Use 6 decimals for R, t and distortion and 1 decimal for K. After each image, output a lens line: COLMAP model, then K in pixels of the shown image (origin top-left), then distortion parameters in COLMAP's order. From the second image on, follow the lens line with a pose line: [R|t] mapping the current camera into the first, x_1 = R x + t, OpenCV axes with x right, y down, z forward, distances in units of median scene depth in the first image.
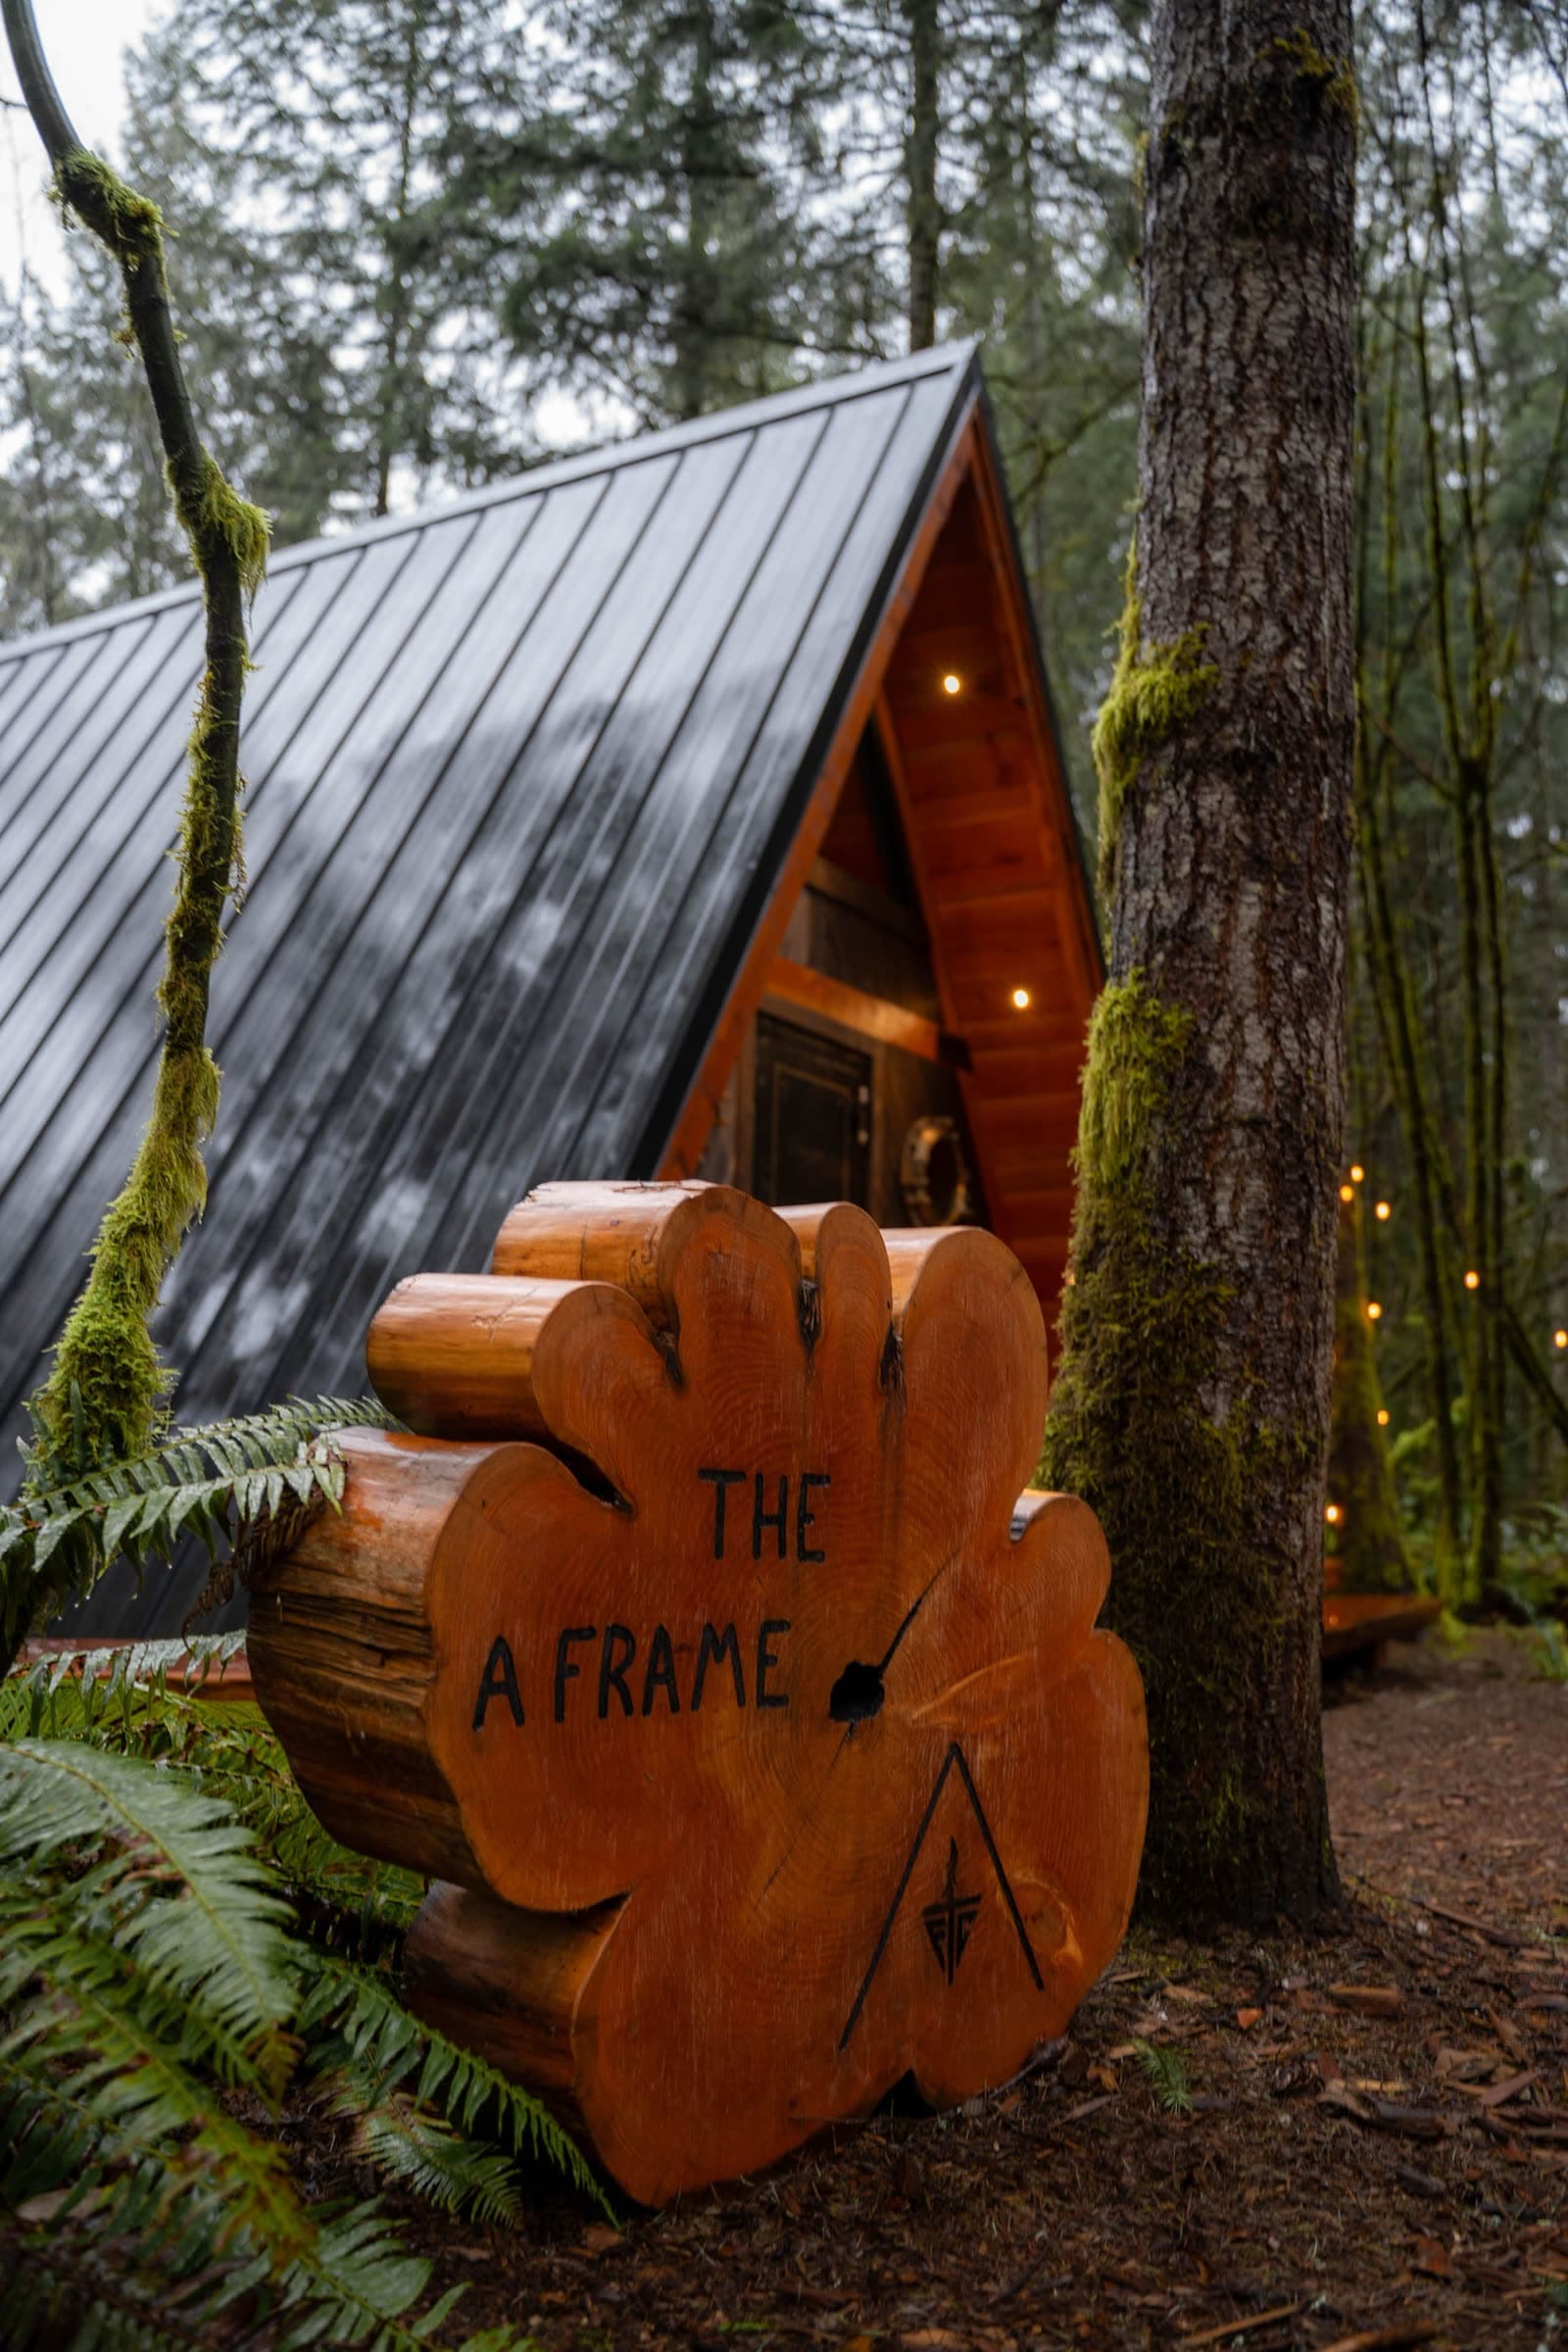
lens RADIAL K [[1897.5, 0, 784.0], [0, 1897.5, 1176.0], [0, 0, 1]] dist [-0.067387, -0.001381]
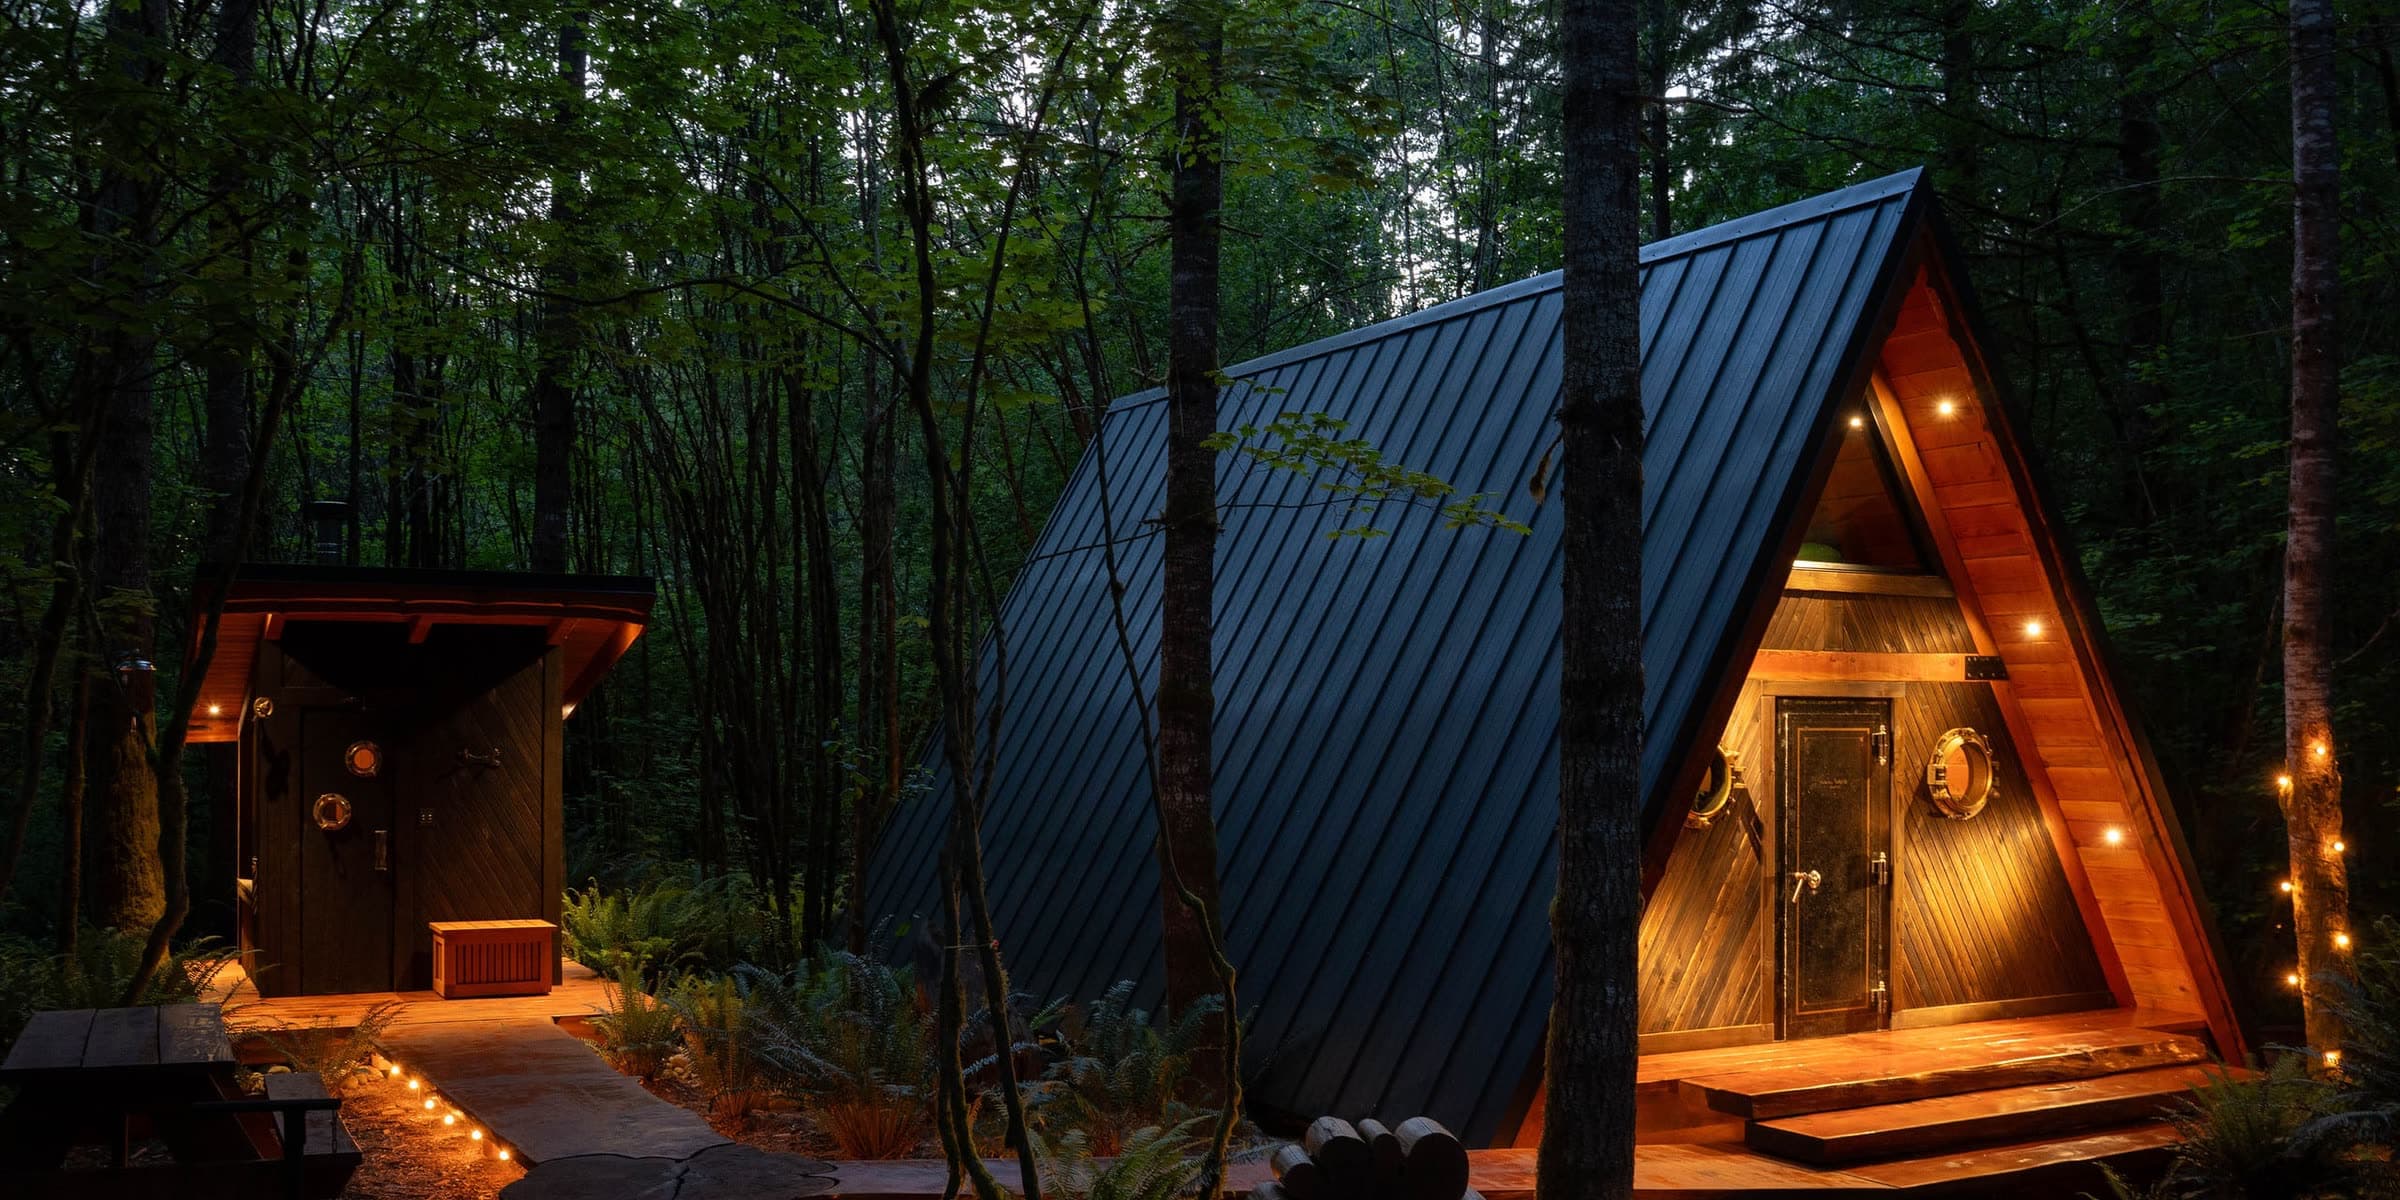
lens RADIAL K [[2080.8, 0, 1179.7], [0, 2080.8, 712.0], [0, 0, 1]] dist [-0.063487, -0.002818]
pose [[0.859246, -0.027294, -0.510834, 1.328776], [0.094087, 0.989973, 0.105365, -0.940497], [0.502836, -0.138598, 0.853198, -1.940429]]
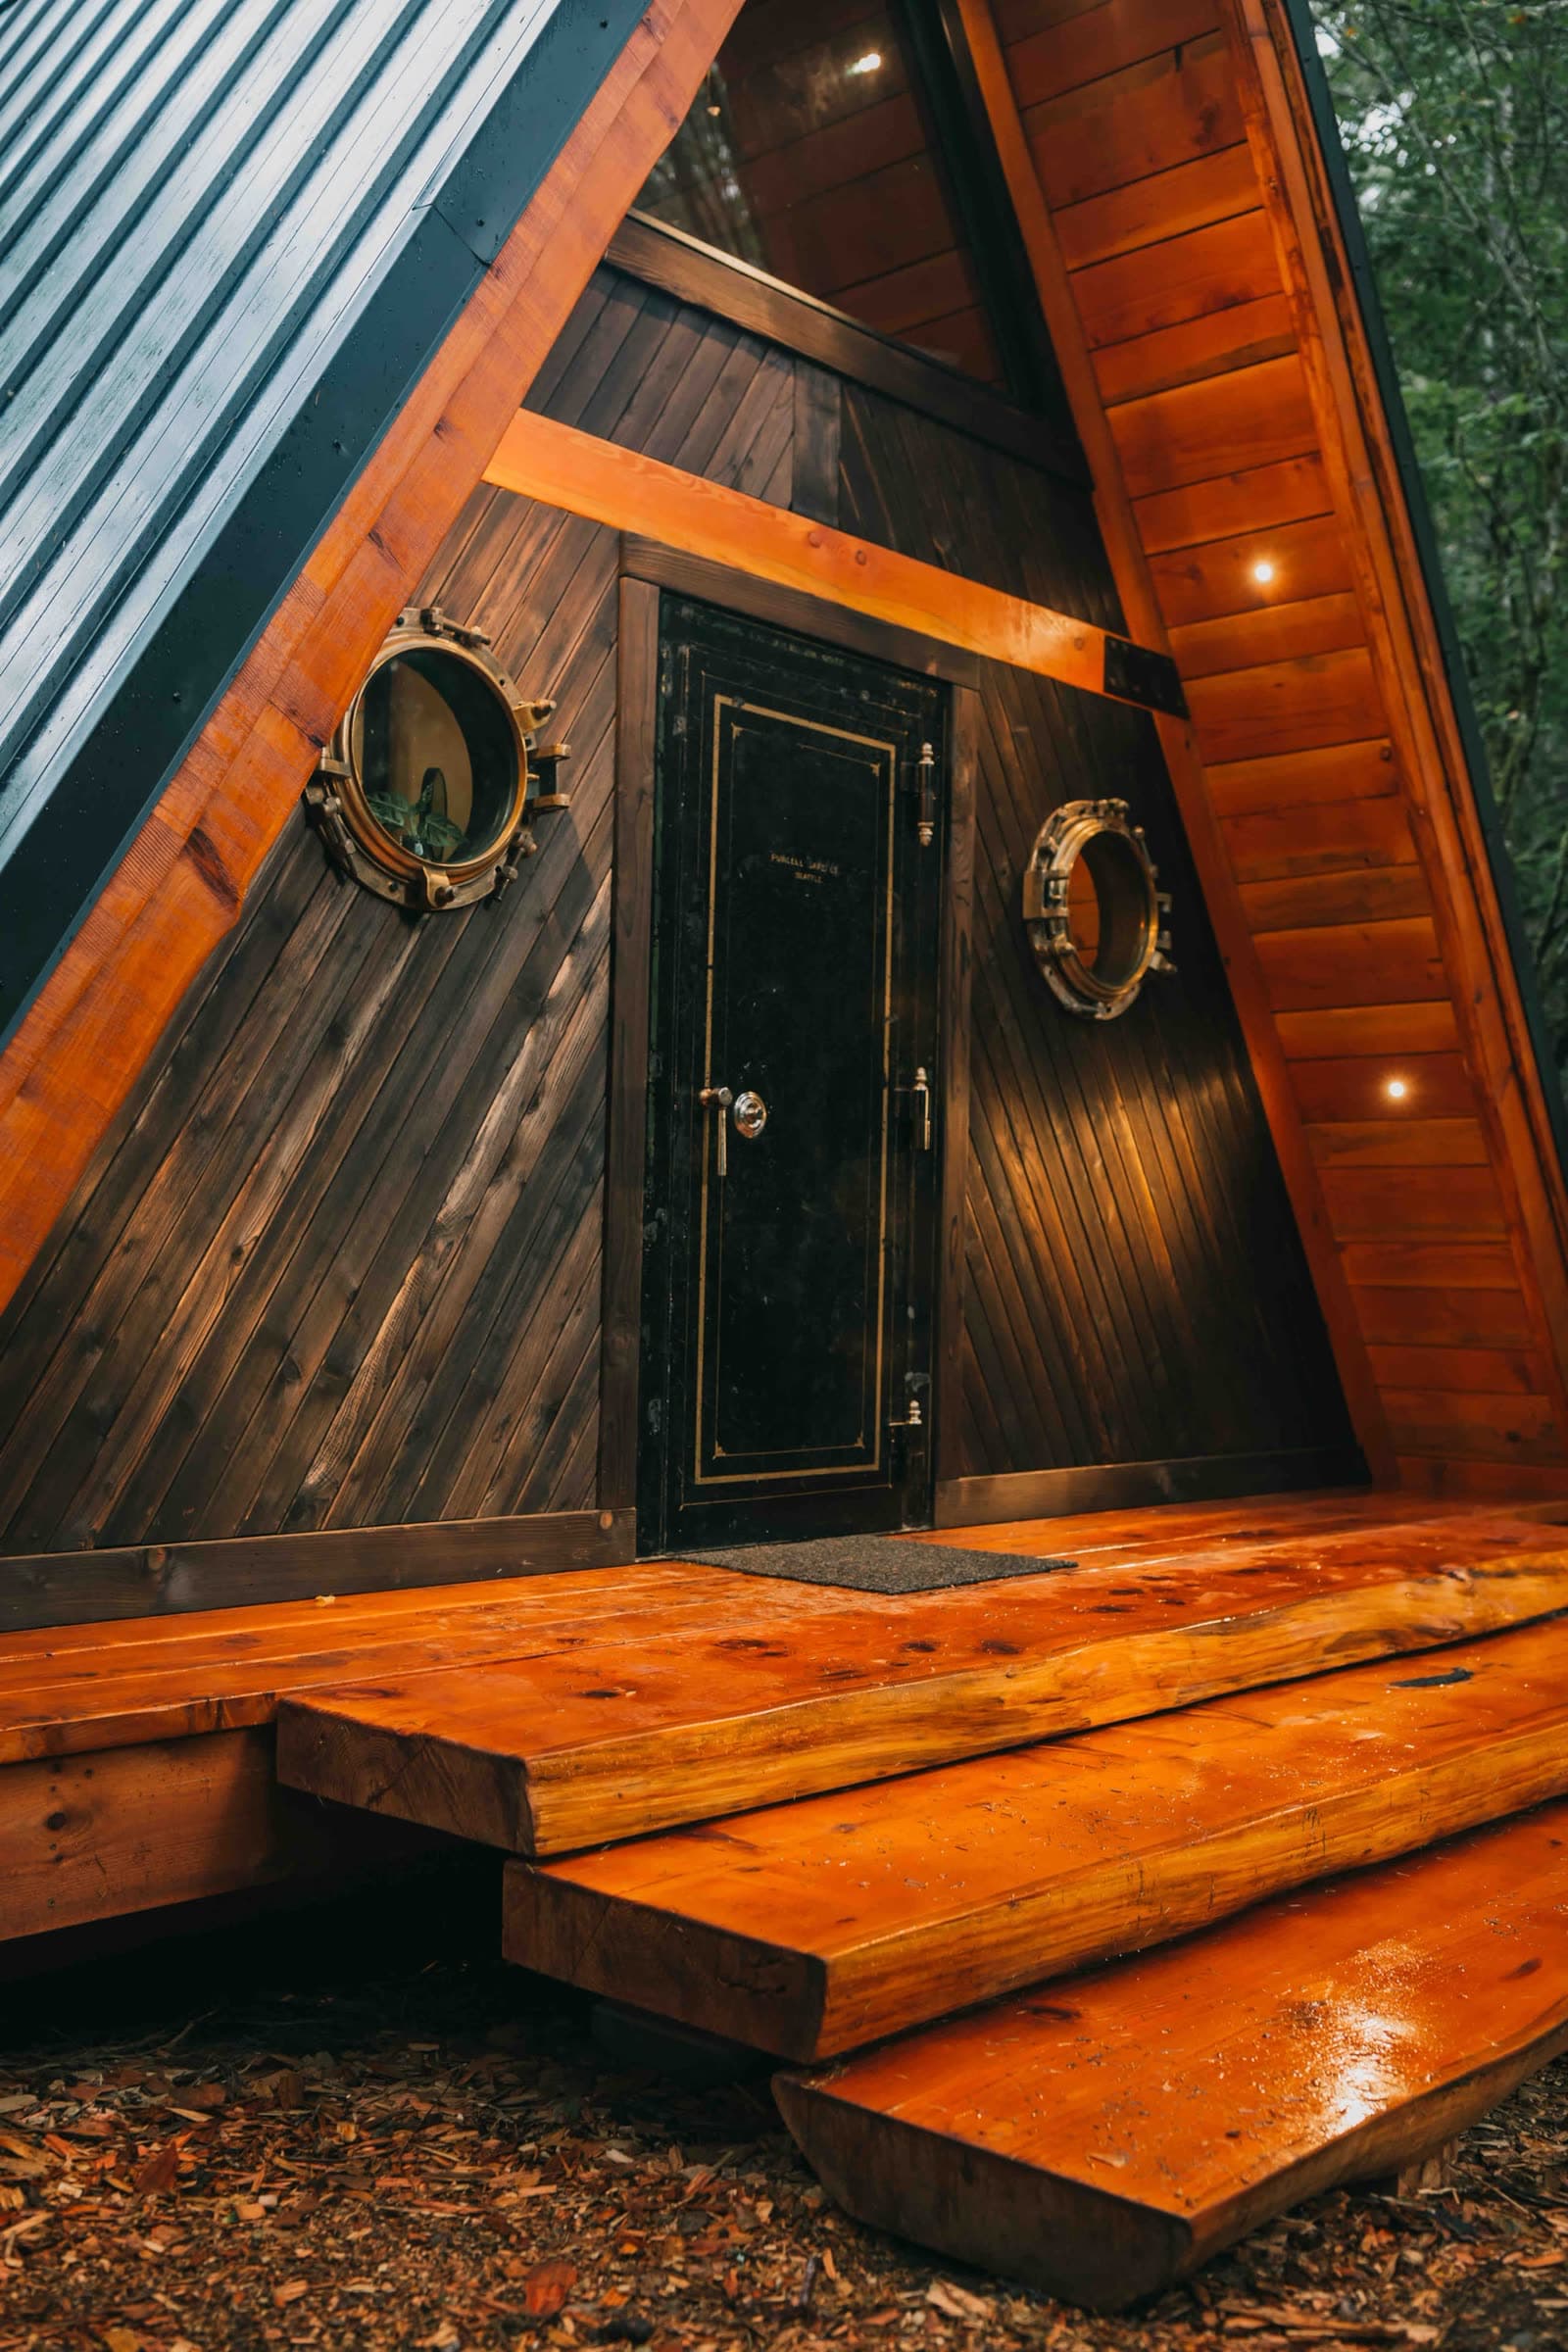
lens RADIAL K [[2238.5, 0, 784.0], [0, 2238.5, 1176.0], [0, 0, 1]] dist [-0.004720, -0.008509]
pose [[0.978993, -0.011018, -0.203596, 0.466360], [0.031808, 0.994566, 0.099127, 0.042774], [0.201397, -0.103521, 0.974024, 1.280343]]
